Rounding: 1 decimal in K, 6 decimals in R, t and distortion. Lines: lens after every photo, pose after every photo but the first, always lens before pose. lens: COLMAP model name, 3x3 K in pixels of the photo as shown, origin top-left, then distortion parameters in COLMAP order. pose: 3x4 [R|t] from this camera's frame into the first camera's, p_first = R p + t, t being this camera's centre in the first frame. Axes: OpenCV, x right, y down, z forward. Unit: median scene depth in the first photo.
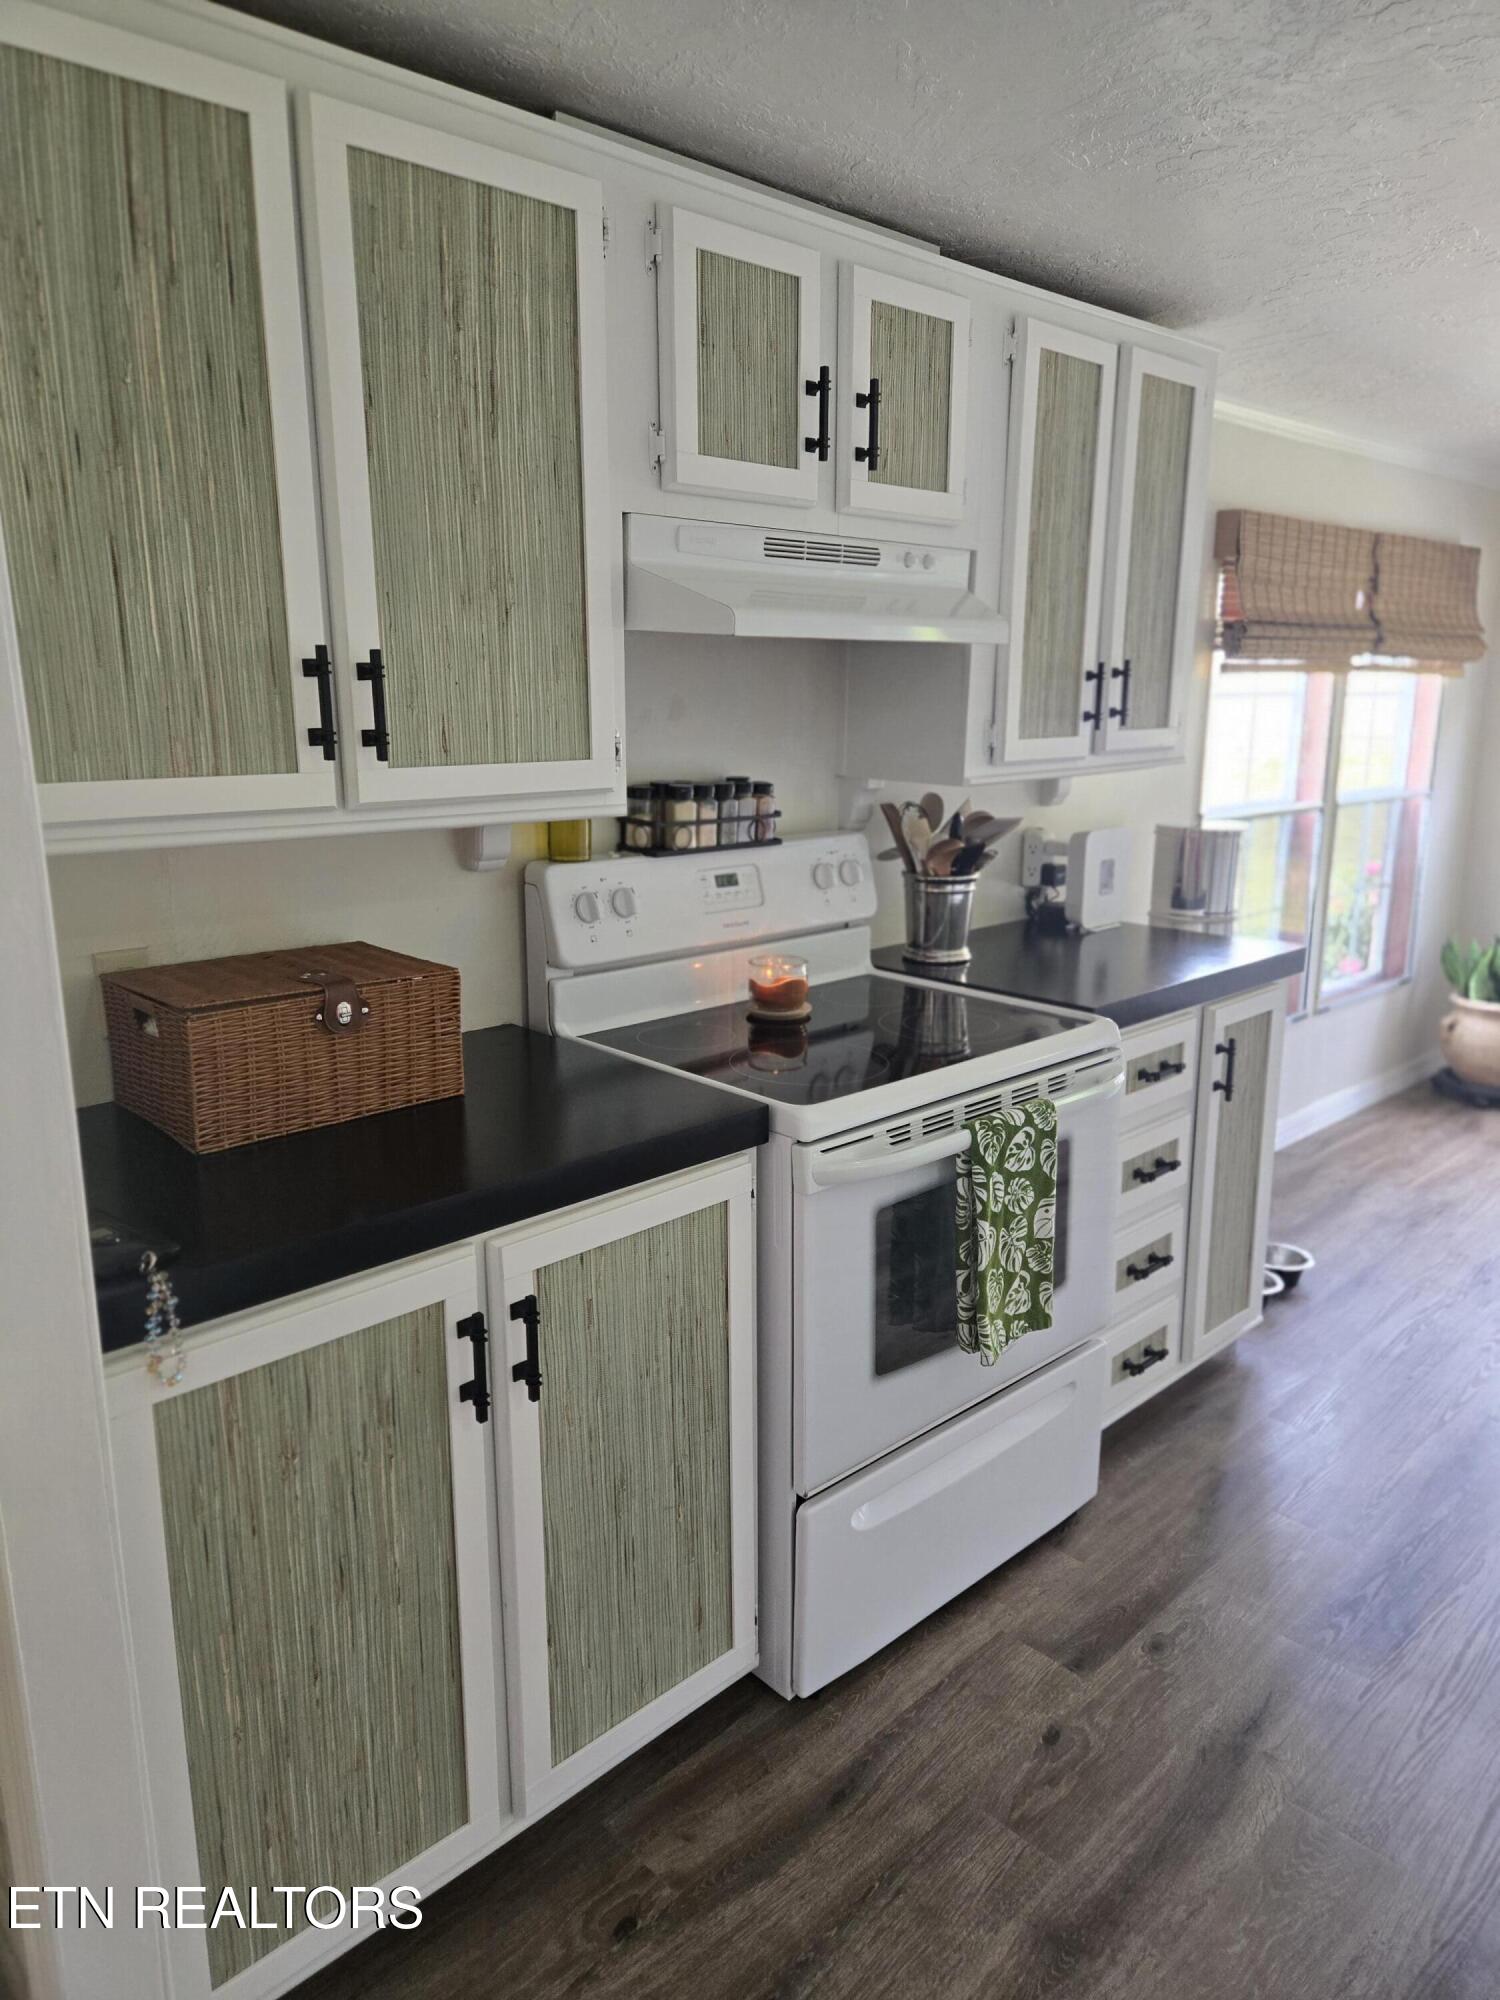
lens RADIAL K [[1353.1, 0, 747.6], [0, 1353.1, 990.6], [0, 0, 1]] dist [0.056849, -0.002154]
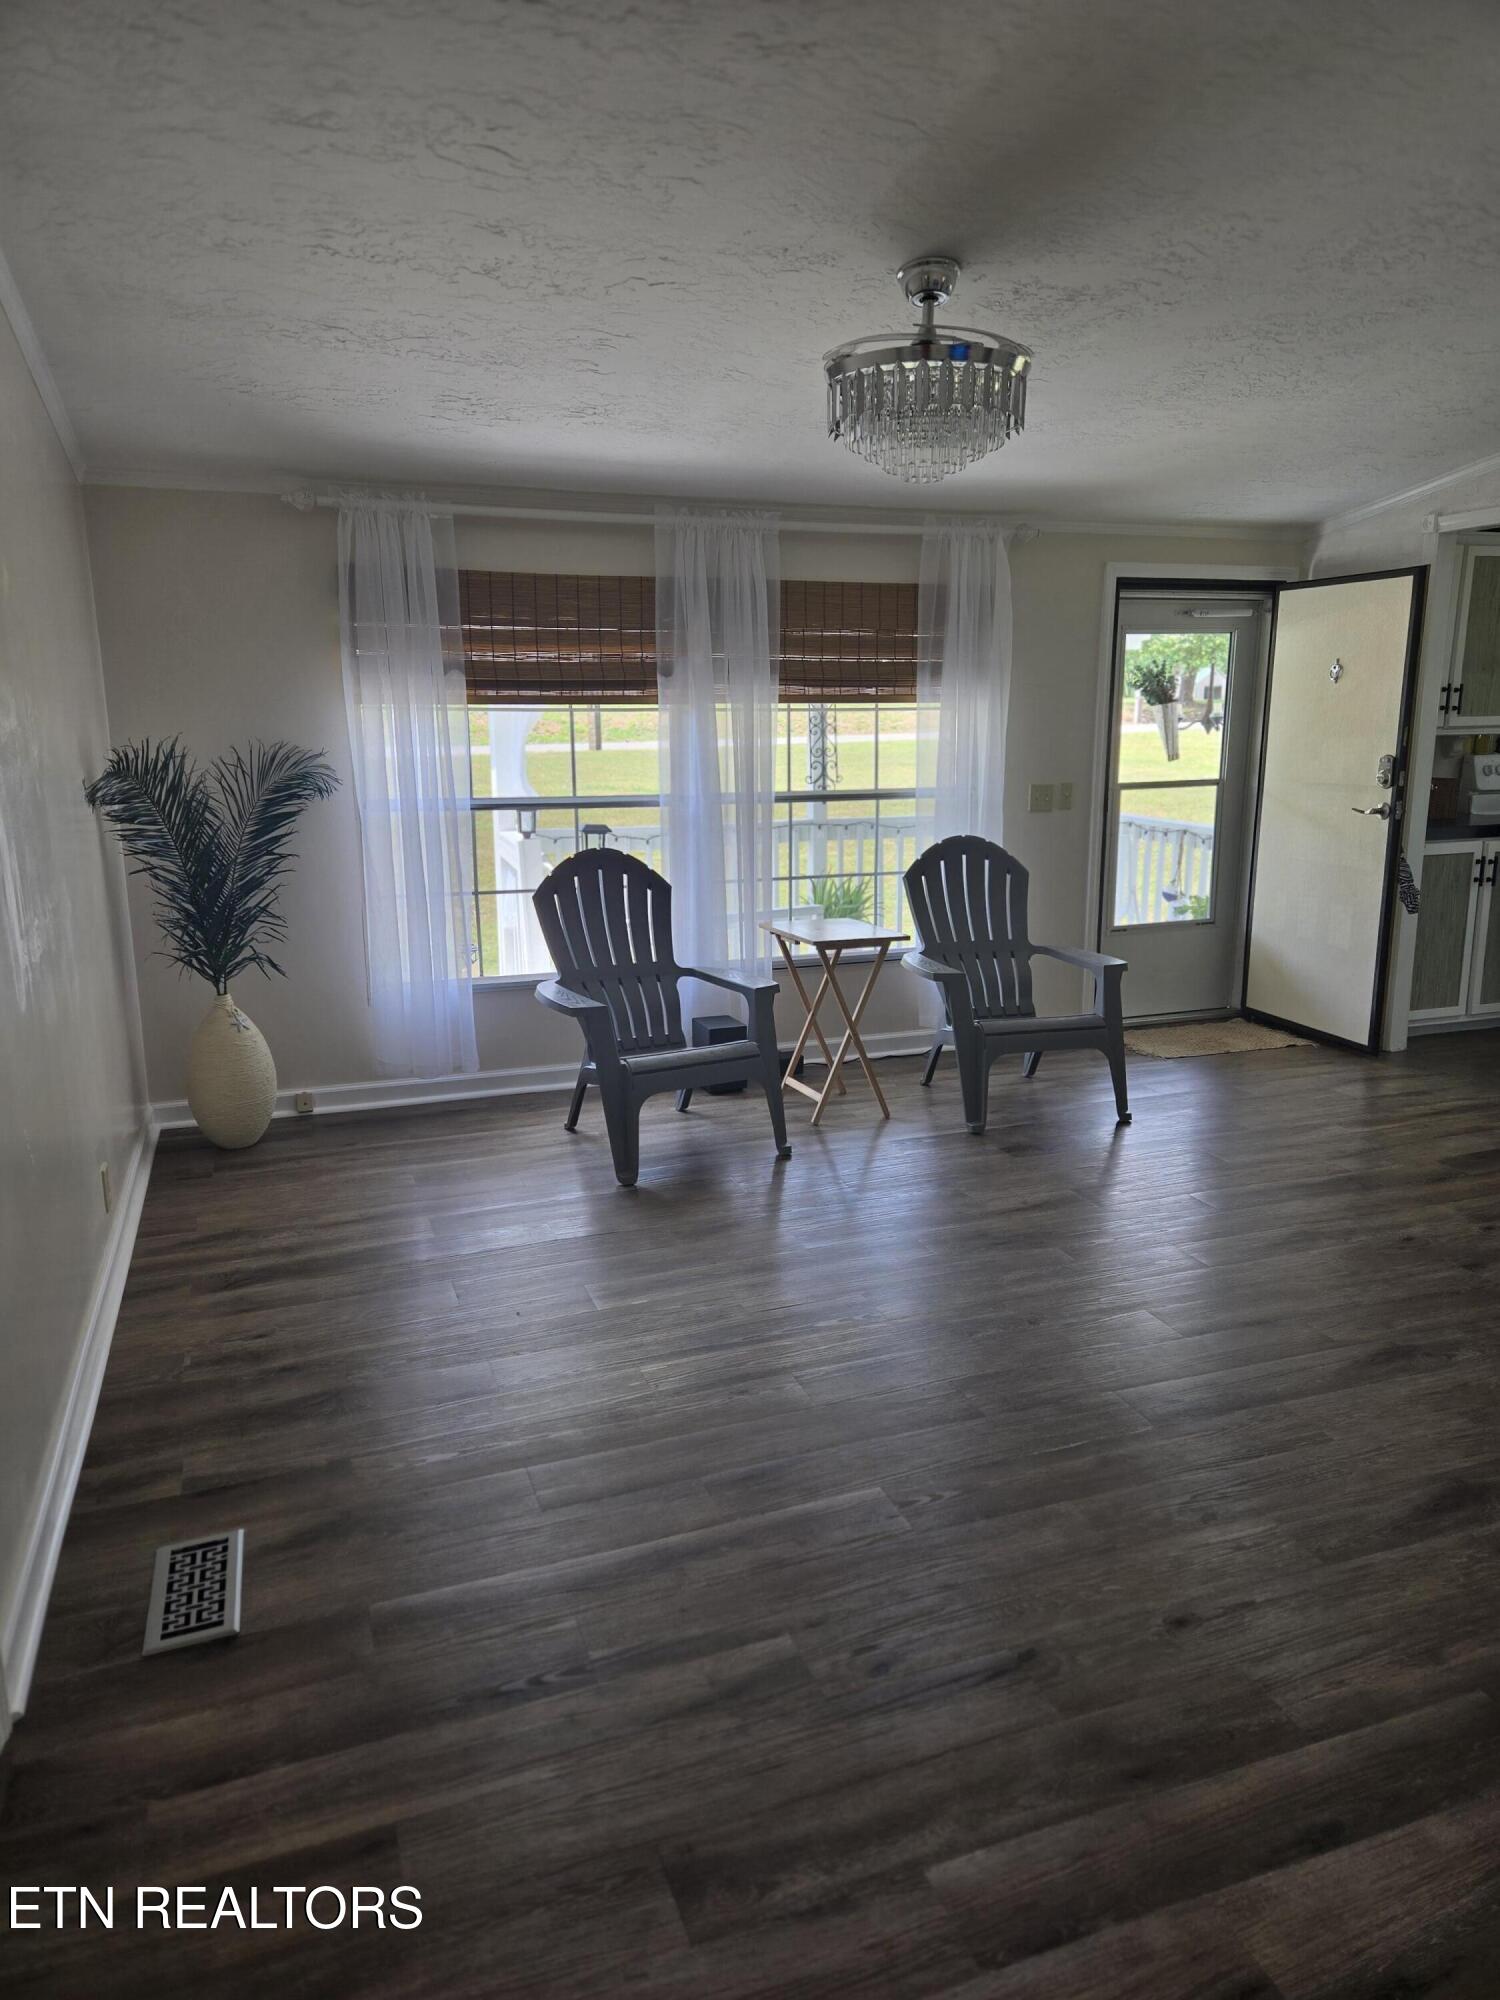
lens RADIAL K [[1318.2, 0, 750.0], [0, 1318.2, 1000.0], [0, 0, 1]] dist [0.091234, -0.073593]
pose [[0.914591, 0.075313, -0.397304, -0.523108], [-0.080405, 0.996755, 0.003853, 0.749386], [0.396305, 0.028422, 0.917679, -3.111216]]
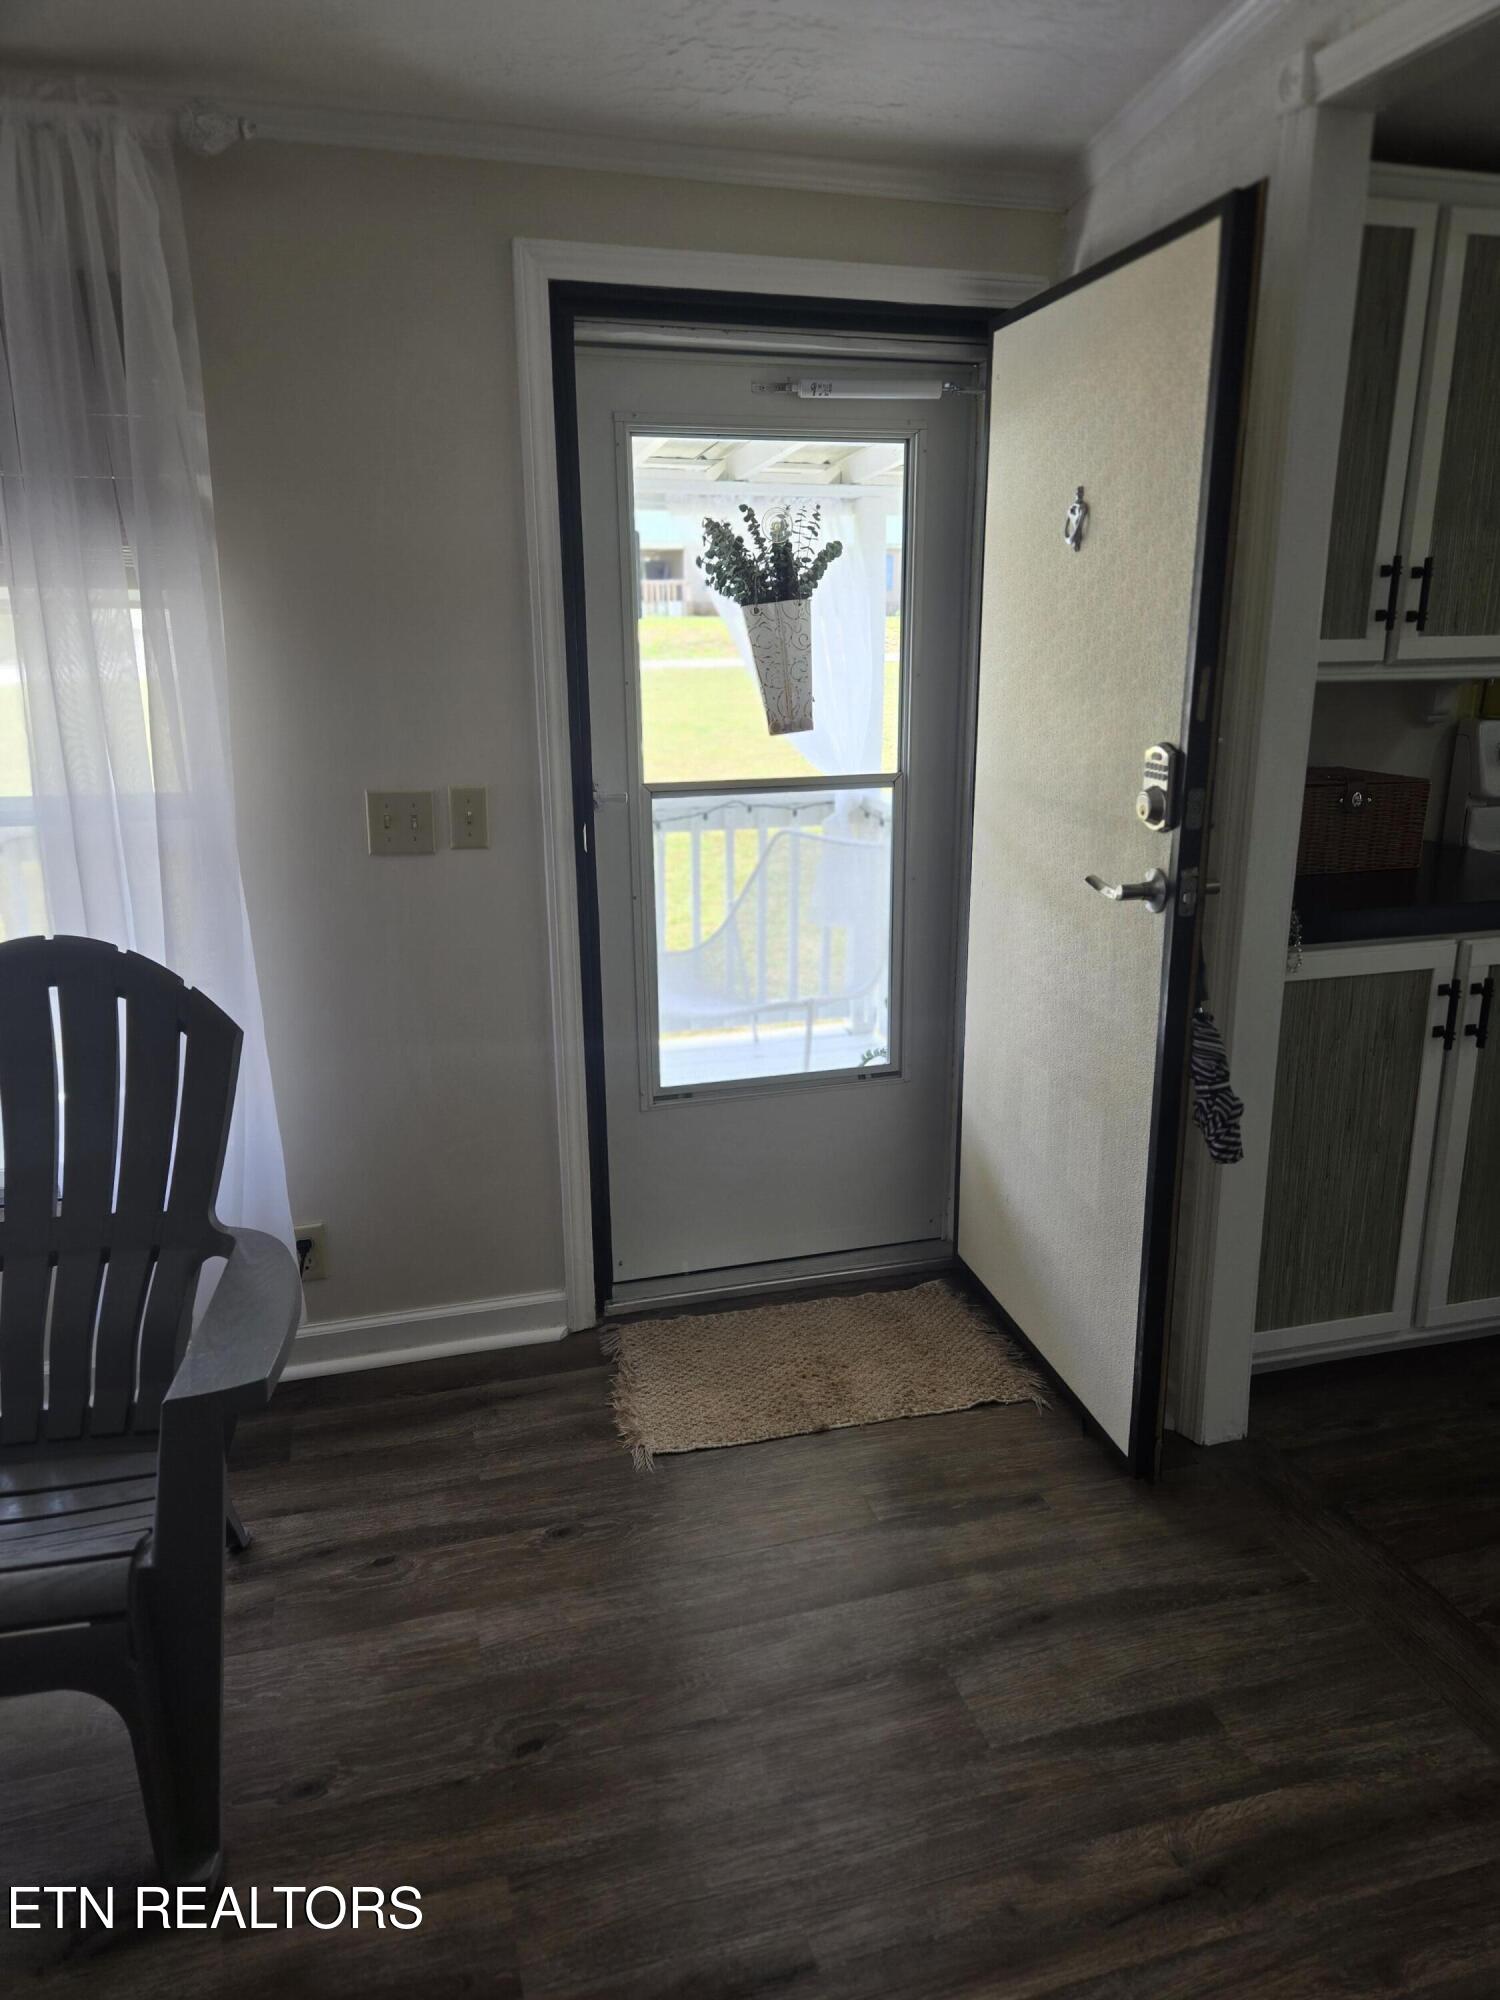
lens RADIAL K [[1348.5, 0, 729.0], [0, 1348.5, 995.1], [0, 0, 1]] dist [0.084975, -0.067208]
pose [[0.880965, 0.115356, -0.458905, -0.197973], [-0.098209, 0.993285, 0.061151, 0.227338], [0.462877, -0.008803, 0.886379, -0.765910]]
